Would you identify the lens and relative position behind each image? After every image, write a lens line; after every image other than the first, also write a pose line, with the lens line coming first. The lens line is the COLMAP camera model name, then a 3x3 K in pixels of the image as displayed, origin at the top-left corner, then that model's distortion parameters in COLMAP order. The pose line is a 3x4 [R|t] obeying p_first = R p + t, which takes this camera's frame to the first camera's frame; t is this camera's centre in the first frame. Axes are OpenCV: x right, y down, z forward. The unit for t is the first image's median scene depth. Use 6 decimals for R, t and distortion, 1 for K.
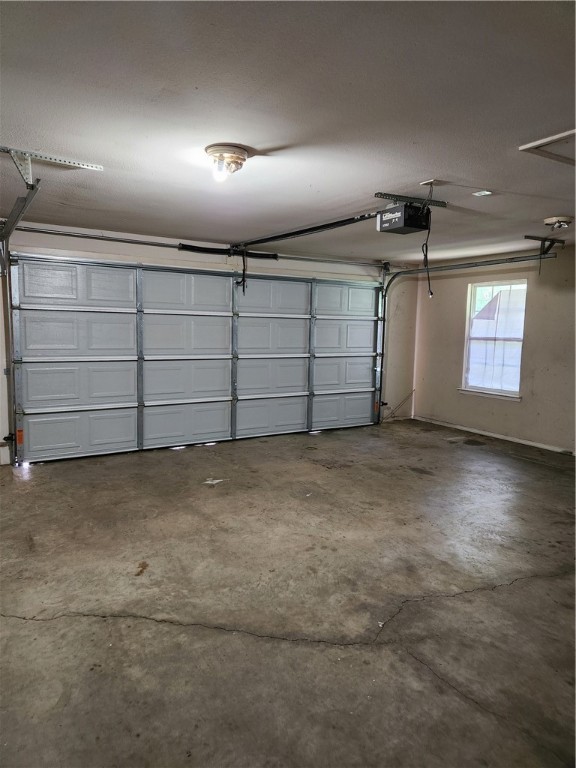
lens RADIAL K [[501.9, 0, 283.3], [0, 501.9, 380.6], [0, 0, 1]] dist [0.045423, -0.002101]
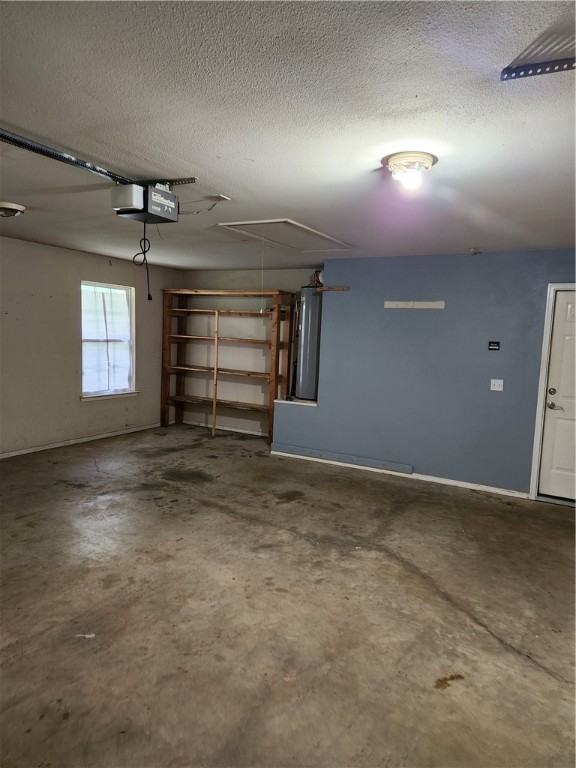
lens RADIAL K [[563.9, 0, 288.0], [0, 563.9, 384.0], [0, 0, 1]] dist [0.127686, -0.103457]
pose [[-0.528055, -0.121931, 0.840411, -0.853345], [0.041275, 0.984784, 0.168812, -0.217962], [-0.848206, 0.123830, -0.514987, 1.652112]]
